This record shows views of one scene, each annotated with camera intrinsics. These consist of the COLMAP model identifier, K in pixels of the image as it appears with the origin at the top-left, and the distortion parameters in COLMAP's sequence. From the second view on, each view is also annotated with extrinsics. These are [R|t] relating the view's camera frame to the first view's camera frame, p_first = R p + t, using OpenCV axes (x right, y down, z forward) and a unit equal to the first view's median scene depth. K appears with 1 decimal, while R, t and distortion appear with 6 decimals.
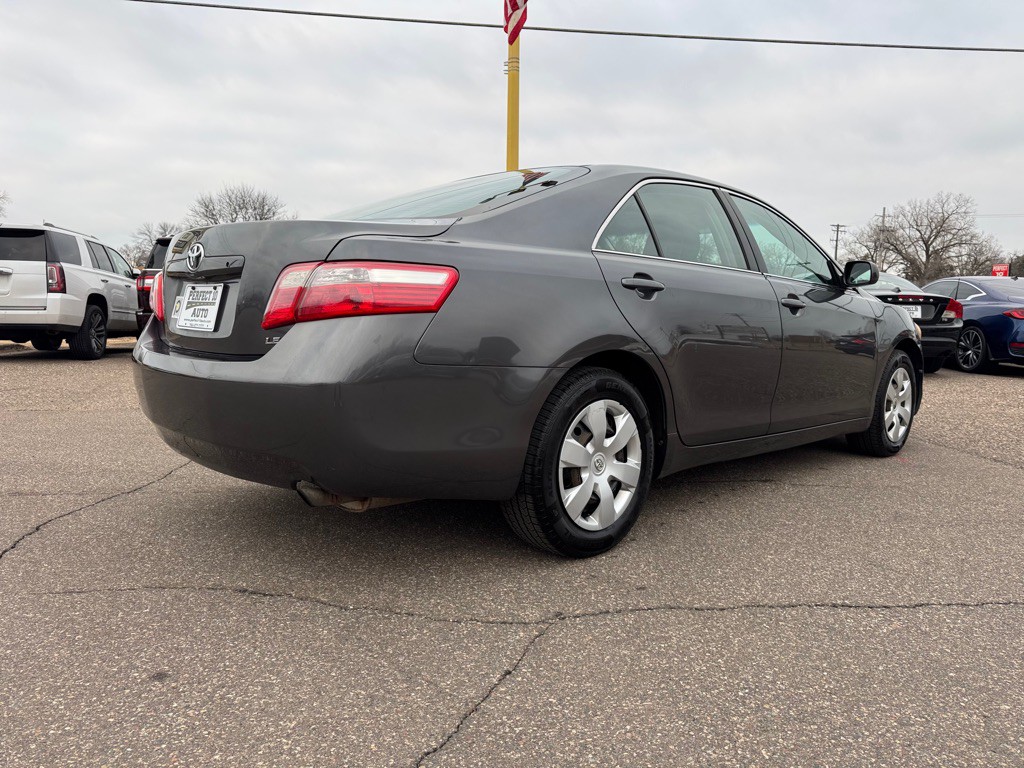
lens RADIAL K [[740.4, 0, 512.0], [0, 740.4, 384.0], [0, 0, 1]] dist [0.068175, -0.086735]
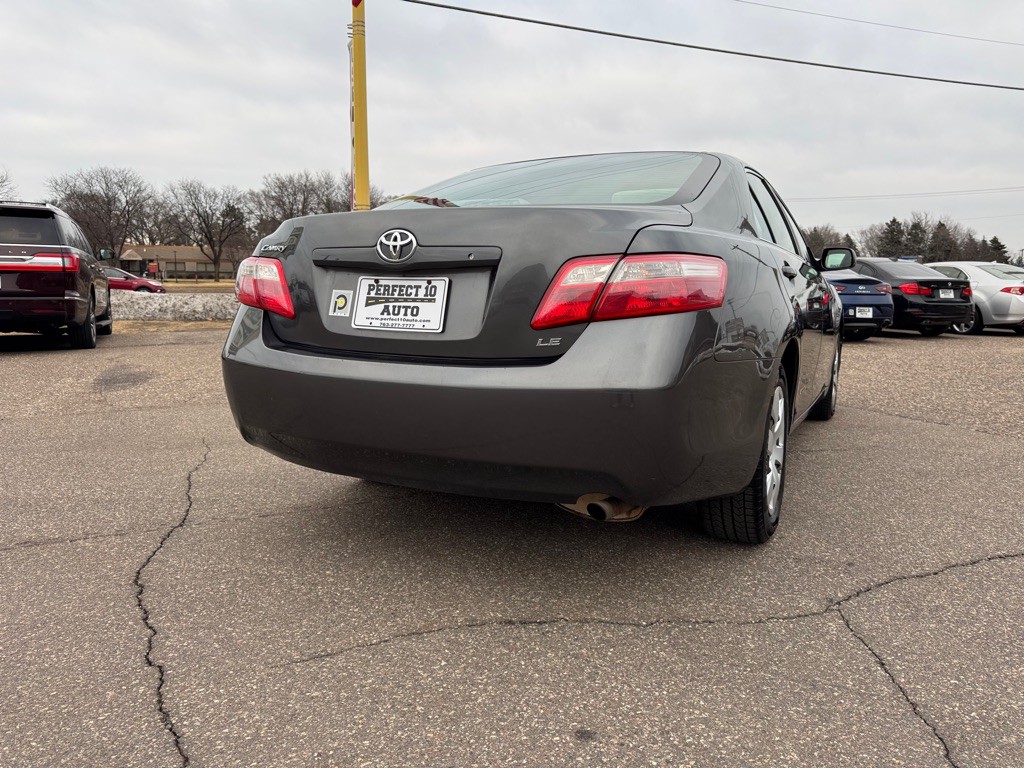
lens RADIAL K [[743.4, 0, 500.0], [0, 743.4, 372.7], [0, 0, 1]] dist [0.033004, -0.080258]
pose [[0.947073, -0.047216, 0.317528, -0.574309], [0.039796, 0.998763, 0.029817, -0.044047], [-0.318543, -0.015603, 0.947780, 0.149022]]
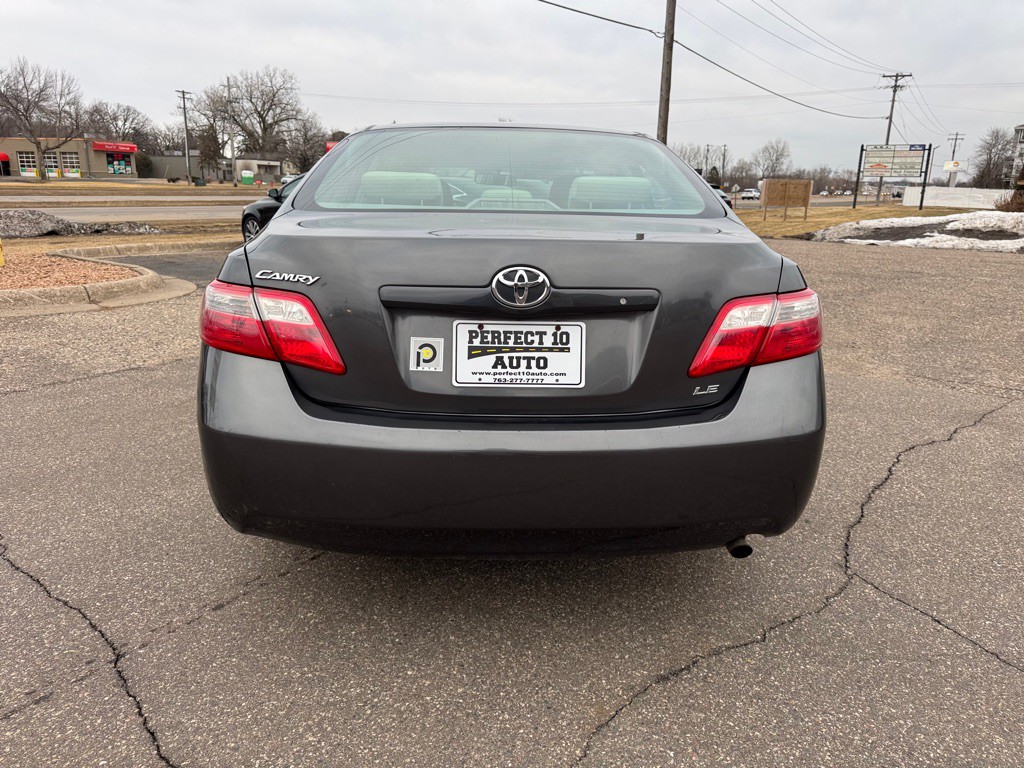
lens RADIAL K [[740.4, 0, 512.0], [0, 740.4, 384.0], [0, 0, 1]] dist [0.068175, -0.086735]
pose [[0.661837, -0.199162, 0.722708, -0.923400], [0.072820, 0.976584, 0.202438, -0.215585], [-0.746102, -0.081353, 0.660842, 0.527953]]
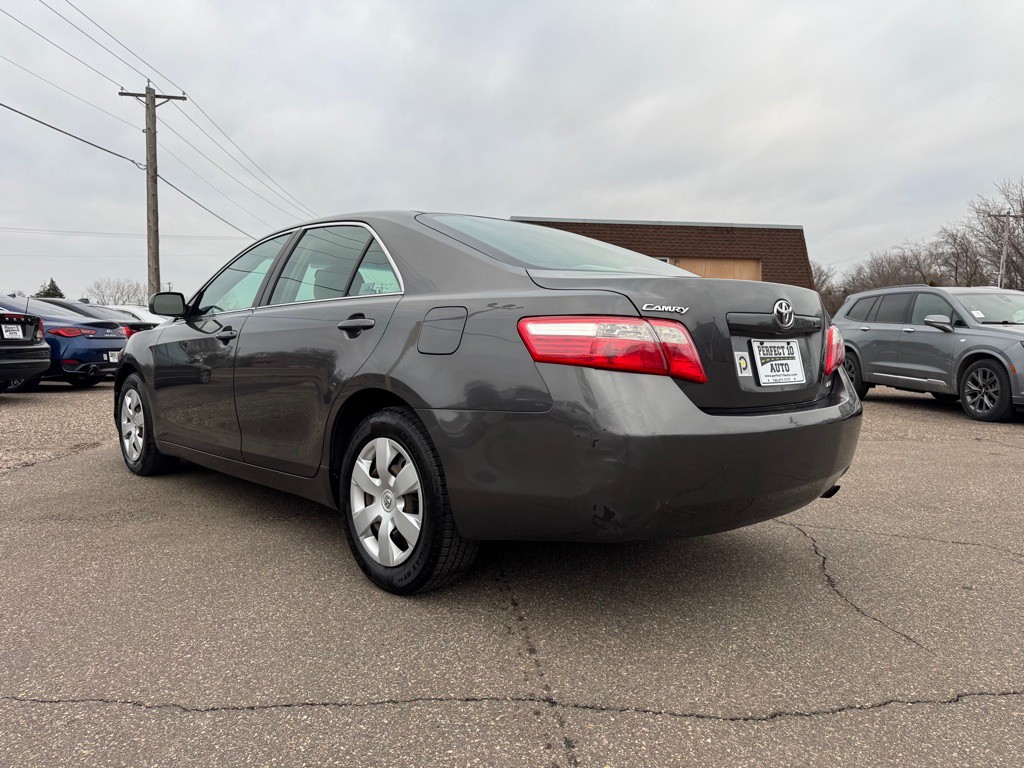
lens RADIAL K [[725.0, 0, 543.5], [0, 725.0, 382.7], [0, 0, 1]] dist [0.043078, -0.000950]
pose [[-0.020139, -0.086946, 0.996009, -1.387701], [0.090638, 0.991950, 0.088425, -0.189494], [-0.995680, 0.092058, -0.012096, 1.315983]]
